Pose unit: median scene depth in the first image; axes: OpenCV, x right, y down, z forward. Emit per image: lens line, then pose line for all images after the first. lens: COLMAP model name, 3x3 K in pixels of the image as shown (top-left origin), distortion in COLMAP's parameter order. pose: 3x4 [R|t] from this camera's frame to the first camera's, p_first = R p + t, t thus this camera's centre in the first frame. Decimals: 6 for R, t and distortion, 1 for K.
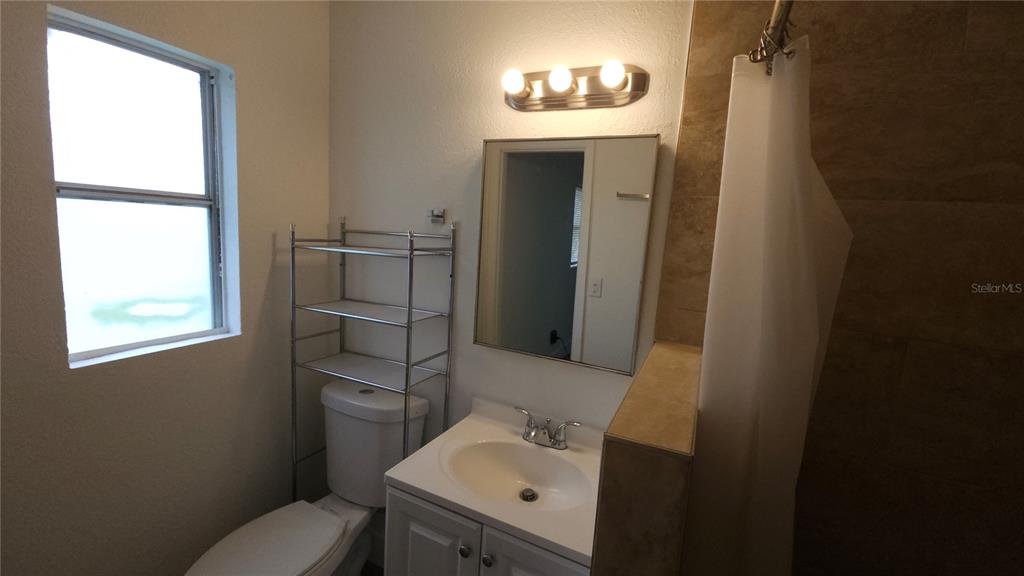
lens RADIAL K [[410.7, 0, 513.2], [0, 410.7, 286.4], [0, 0, 1]] dist [-0.004839, -0.003300]
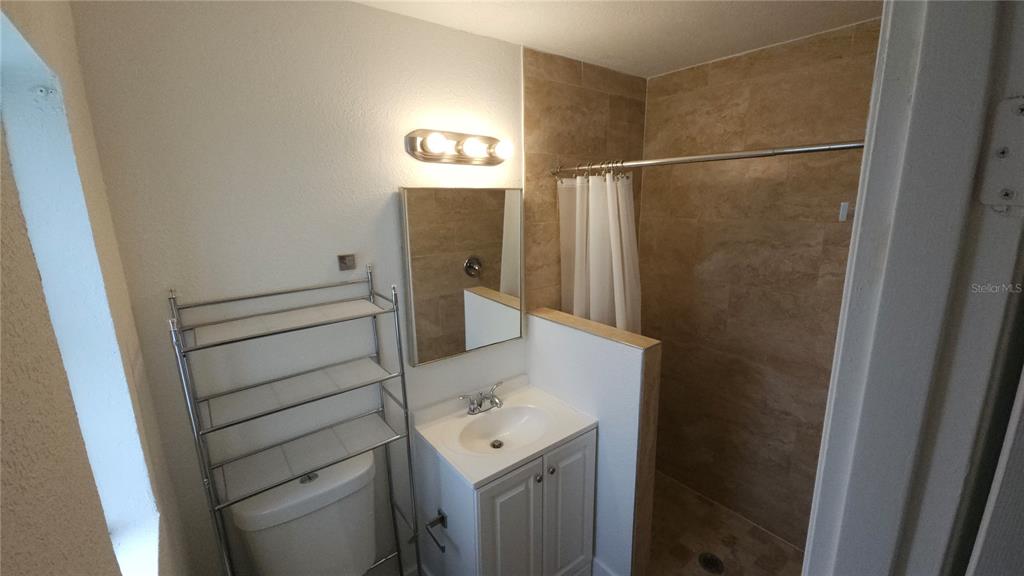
lens RADIAL K [[410.7, 0, 514.0], [0, 410.7, 286.0], [0, 0, 1]] dist [-0.004839, -0.003300]
pose [[0.441532, -0.260232, 0.858679, -1.006678], [0.160307, 0.964498, 0.209872, -0.303962], [-0.882809, 0.044987, 0.467573, 0.256854]]
